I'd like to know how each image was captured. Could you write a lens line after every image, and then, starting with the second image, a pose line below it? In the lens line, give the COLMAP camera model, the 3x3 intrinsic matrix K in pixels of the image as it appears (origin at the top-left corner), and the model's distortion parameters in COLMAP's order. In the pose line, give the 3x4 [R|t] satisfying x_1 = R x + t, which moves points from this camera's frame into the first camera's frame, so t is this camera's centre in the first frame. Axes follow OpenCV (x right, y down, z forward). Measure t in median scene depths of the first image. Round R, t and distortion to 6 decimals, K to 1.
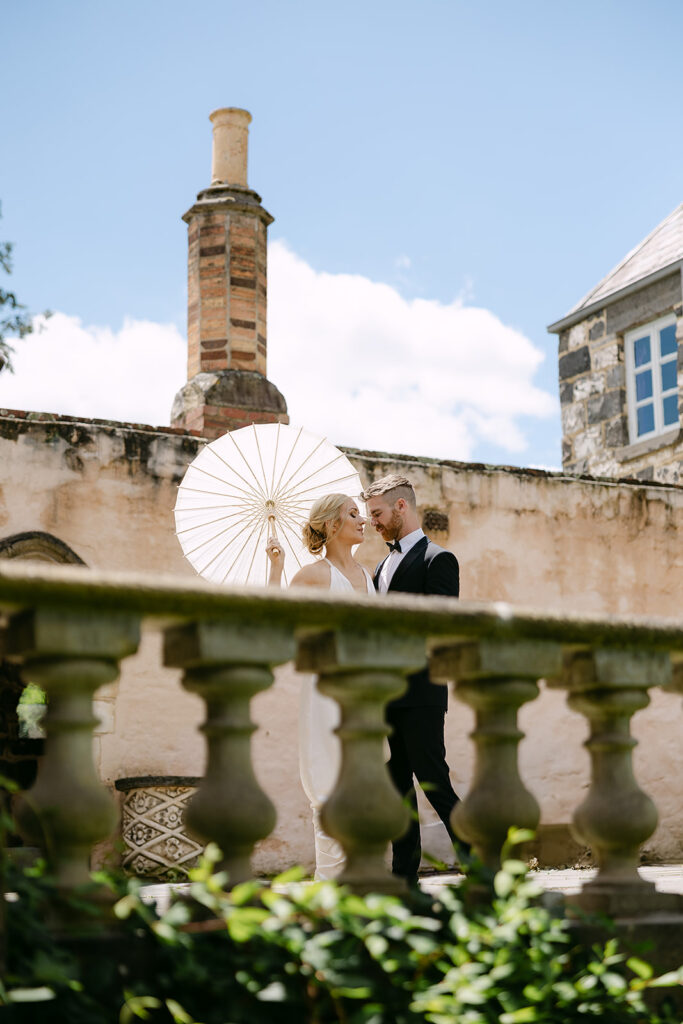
lens RADIAL K [[1265.5, 0, 341.5], [0, 1265.5, 512.0], [0, 0, 1]] dist [0.001272, 0.011807]
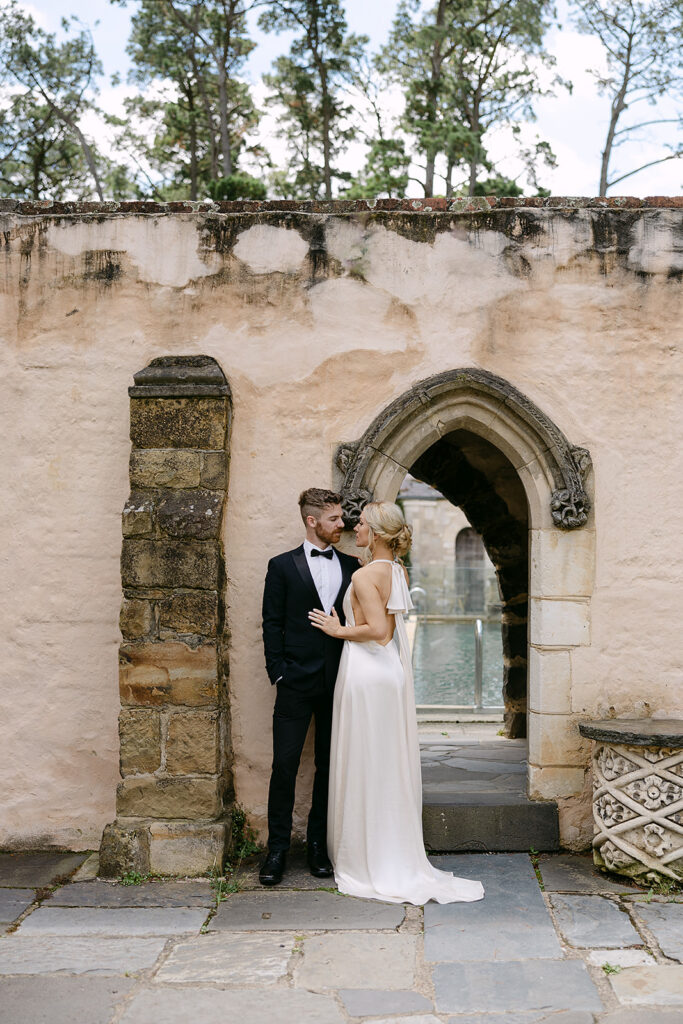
lens RADIAL K [[1265.5, 0, 341.5], [0, 1265.5, 512.0], [0, 0, 1]] dist [0.001272, 0.011807]
pose [[0.880895, -0.015541, -0.473057, 0.033289], [0.085911, 0.988109, 0.127515, -0.001497], [0.465450, -0.152968, 0.871755, 0.322221]]
